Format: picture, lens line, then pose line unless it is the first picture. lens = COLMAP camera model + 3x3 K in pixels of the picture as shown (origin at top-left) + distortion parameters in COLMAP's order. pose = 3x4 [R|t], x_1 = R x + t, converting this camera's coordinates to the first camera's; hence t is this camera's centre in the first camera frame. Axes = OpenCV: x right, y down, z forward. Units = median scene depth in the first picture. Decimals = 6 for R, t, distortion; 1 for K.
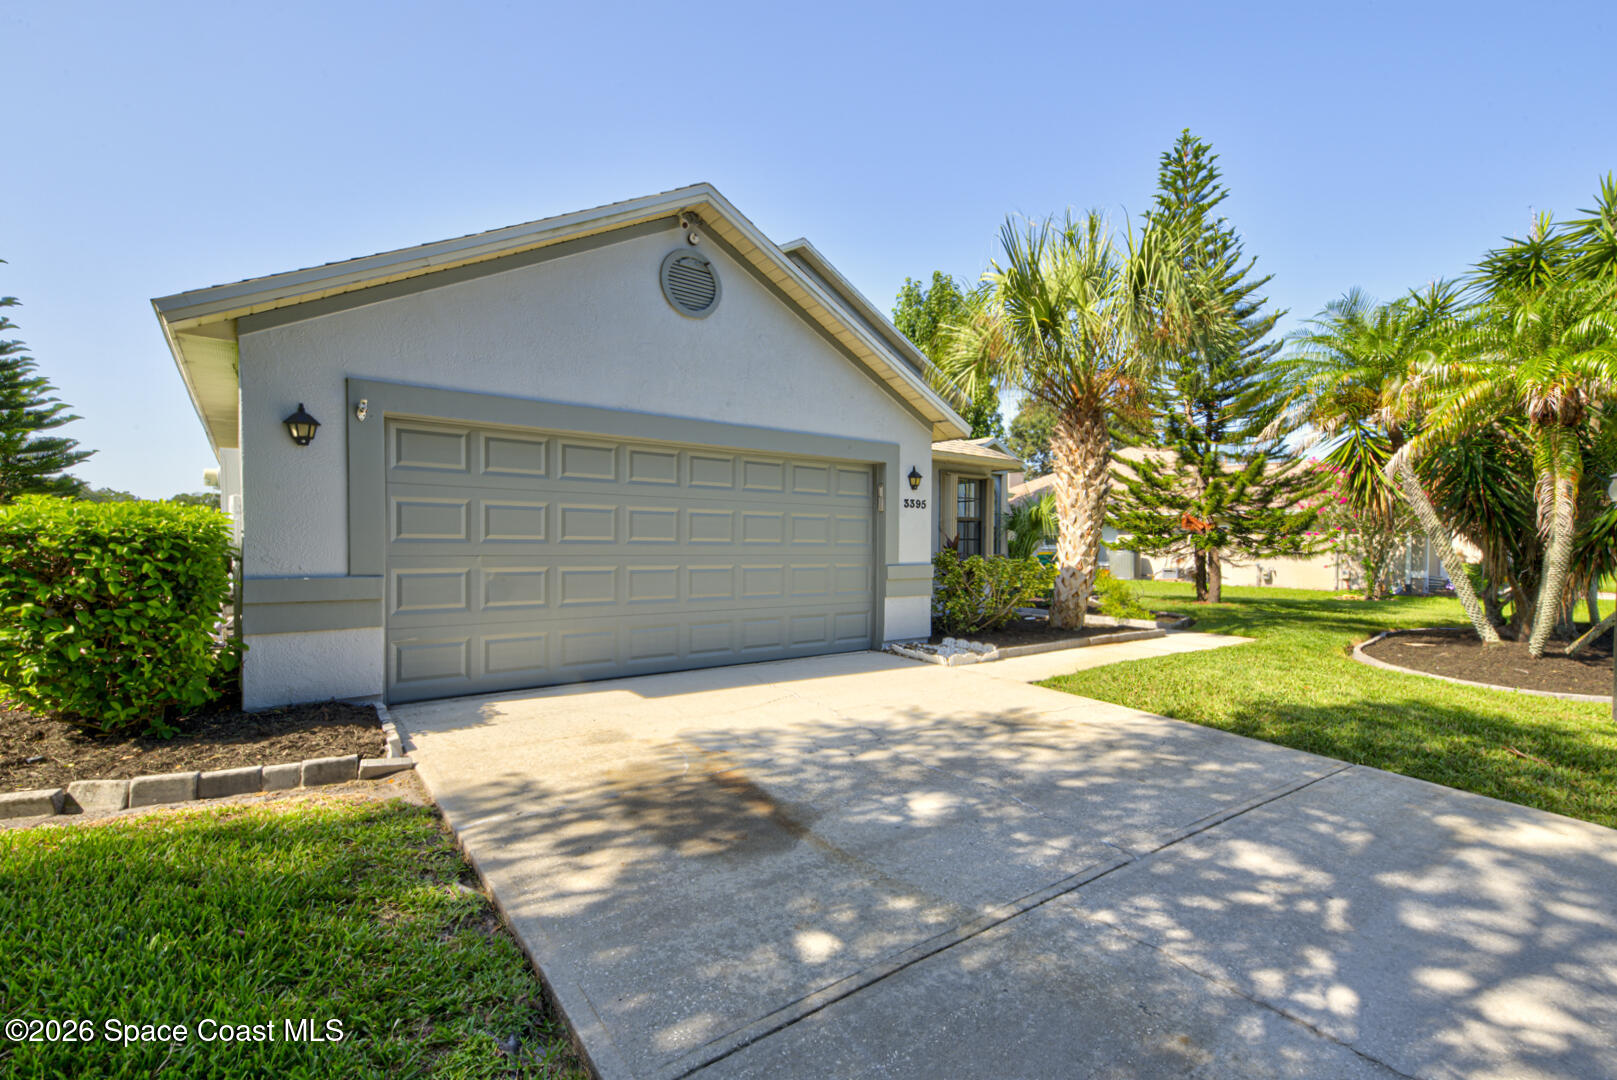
lens RADIAL K [[722.9, 0, 807.7], [0, 722.9, 544.7], [0, 0, 1]] dist [0.014401, -0.000002]
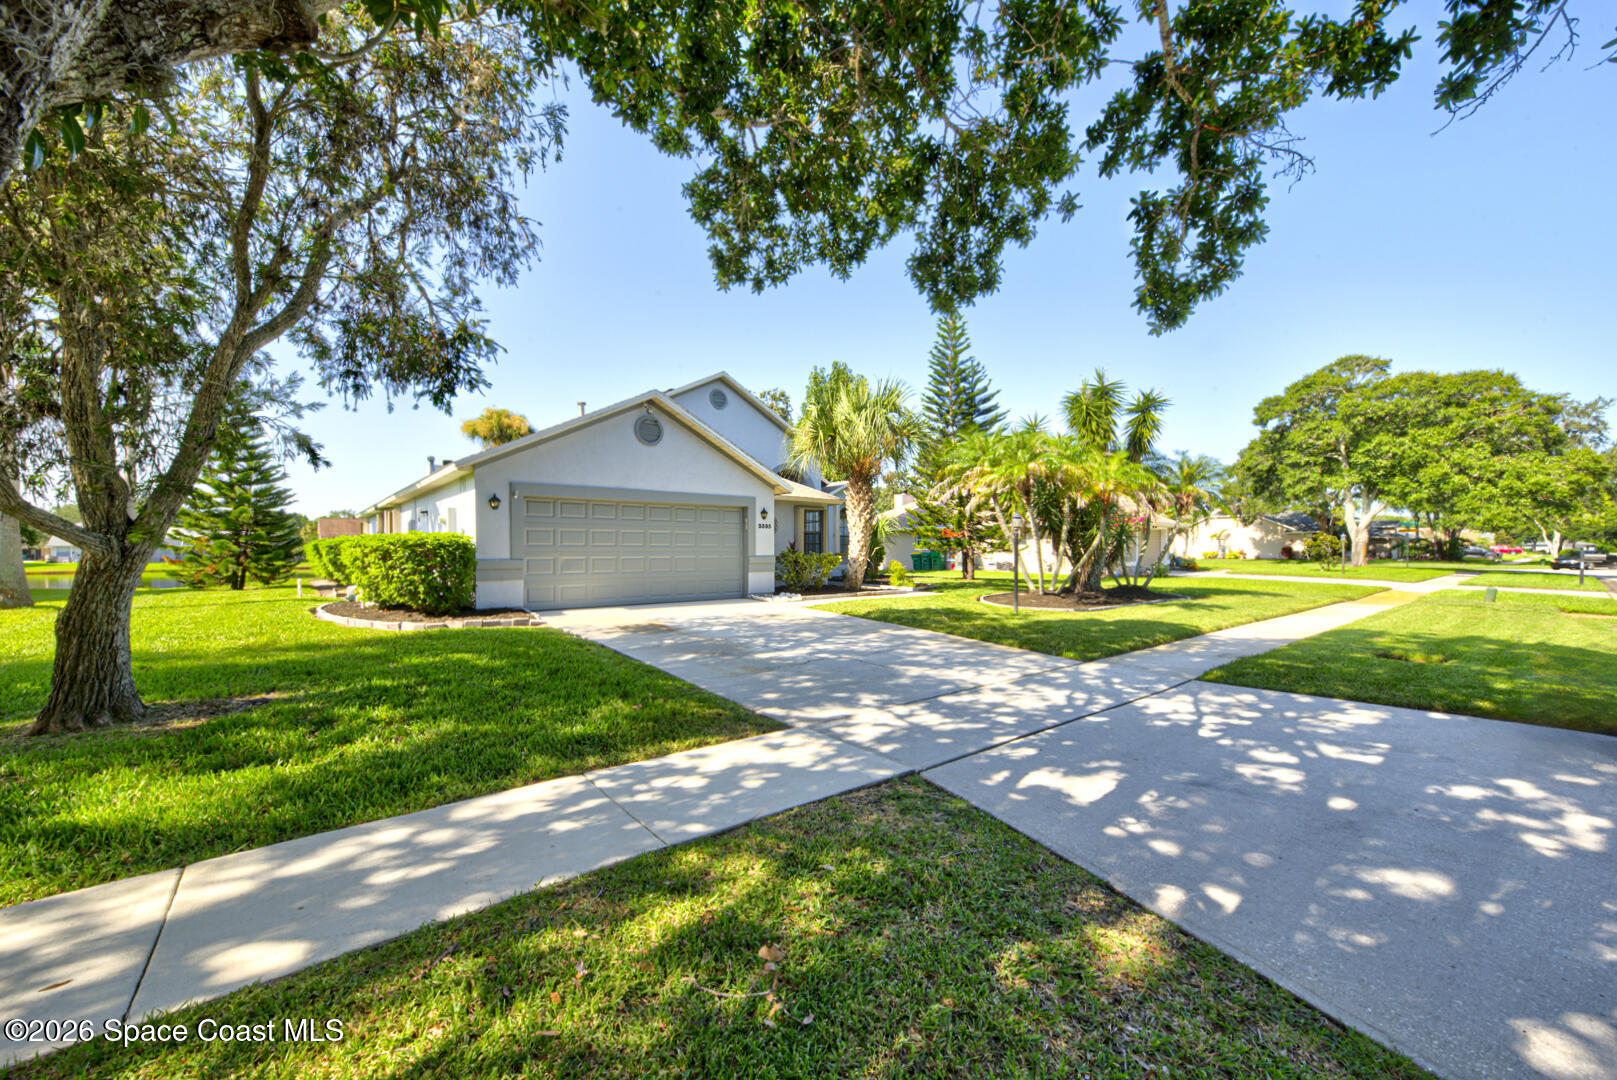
lens RADIAL K [[626.7, 0, 818.0], [0, 626.7, 550.2], [0, 0, 1]] dist [-0.002220, -0.000016]
pose [[0.998298, -0.007732, 0.057804, 0.199098], [0.007700, 0.999970, 0.000784, 0.010462], [-0.057809, -0.000337, 0.998328, -0.783568]]
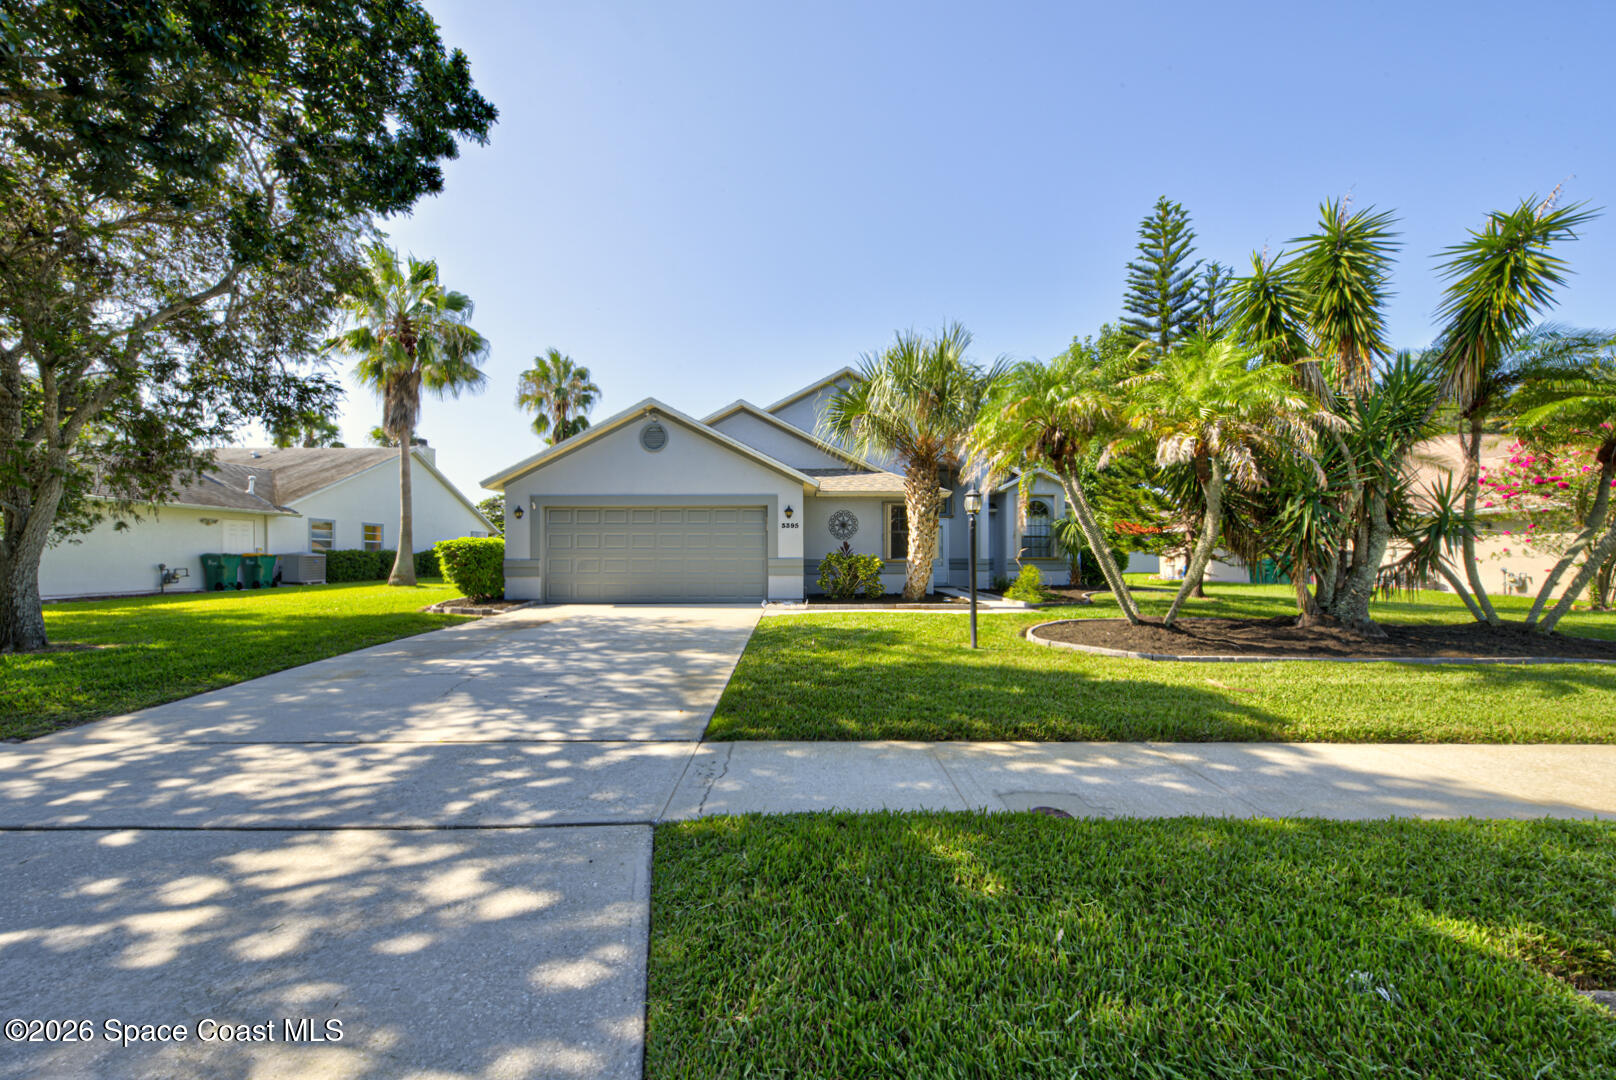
lens RADIAL K [[583.9, 0, 808.3], [0, 583.9, 530.2], [0, 0, 1]] dist [0.011194, 0.000176]
pose [[0.783854, -0.033274, -0.620053, 1.131781], [0.005878, 0.998916, -0.046175, 0.024621], [0.620917, 0.032550, 0.783200, -0.137323]]
